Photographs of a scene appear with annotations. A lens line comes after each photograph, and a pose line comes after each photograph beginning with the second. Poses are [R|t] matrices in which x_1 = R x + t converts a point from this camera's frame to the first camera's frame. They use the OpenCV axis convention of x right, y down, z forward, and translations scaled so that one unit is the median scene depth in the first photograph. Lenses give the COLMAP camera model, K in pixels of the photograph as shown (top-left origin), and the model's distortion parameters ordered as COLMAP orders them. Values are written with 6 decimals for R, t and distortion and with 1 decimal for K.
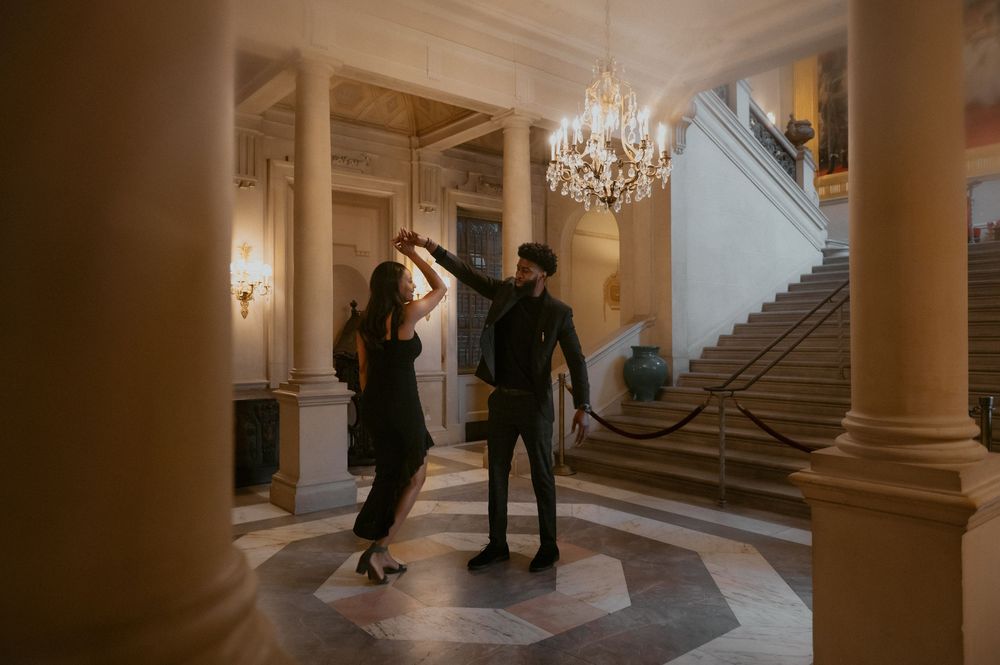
lens RADIAL K [[682.3, 0, 500.0], [0, 682.3, 332.5], [0, 0, 1]] dist [-0.002580, -0.001223]
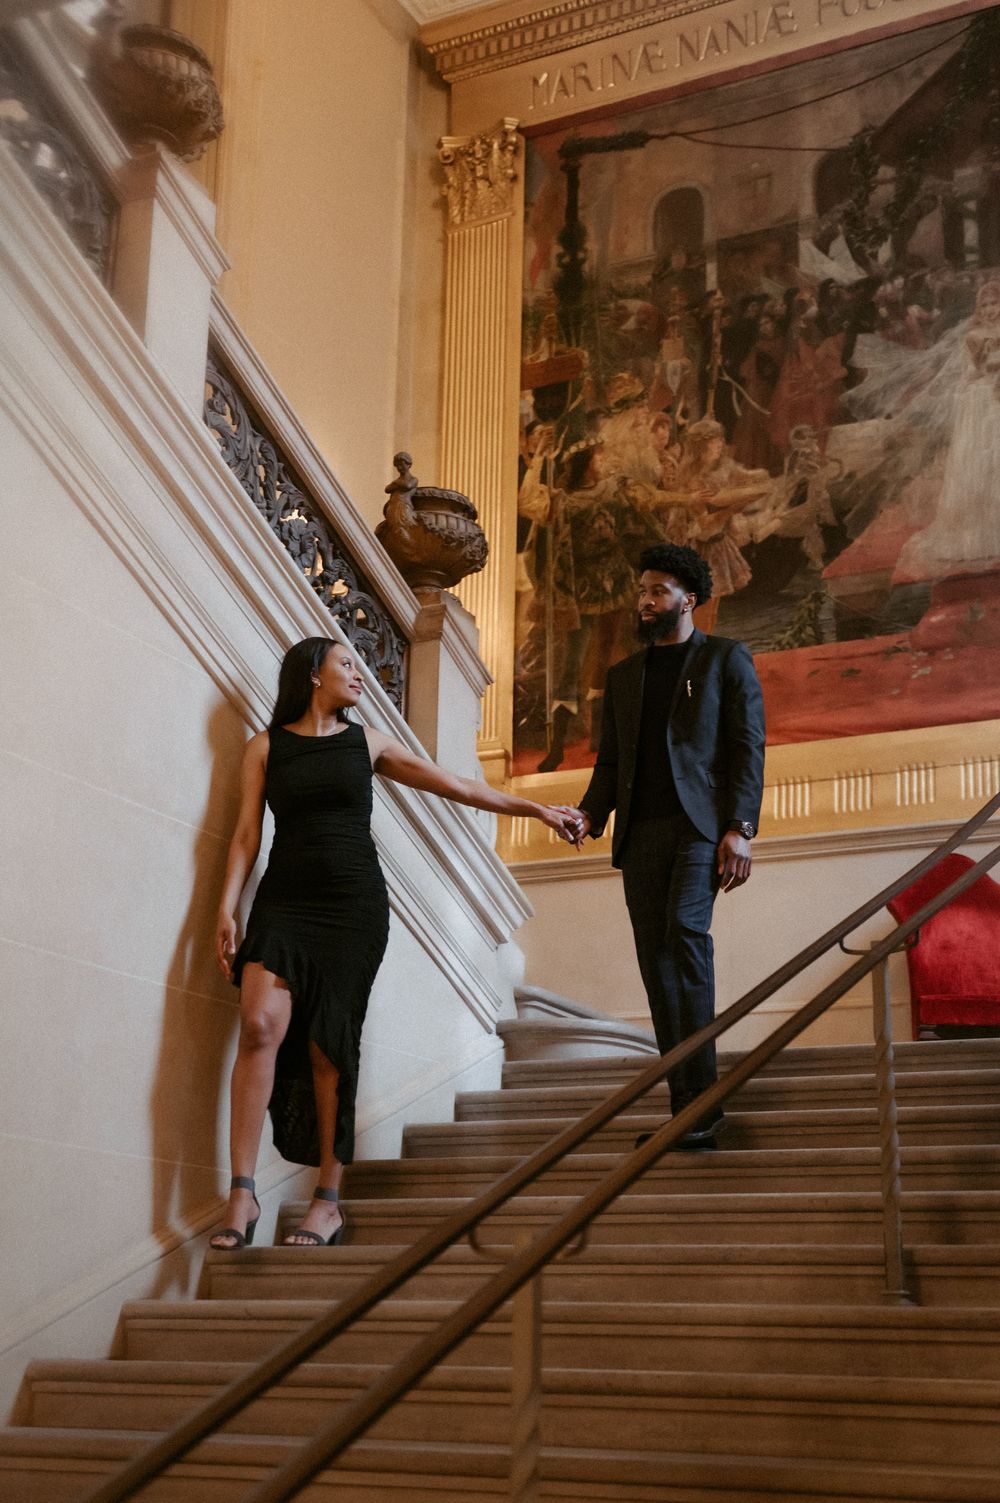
lens RADIAL K [[2018.3, 0, 500.0], [0, 2018.3, 751.5], [0, 0, 1]] dist [0.087603, -0.066919]
pose [[0.913547, 0.145173, 0.379944, 0.201260], [-0.030427, 0.955908, -0.292084, -0.010937], [-0.405594, 0.255272, 0.877684, 0.380965]]
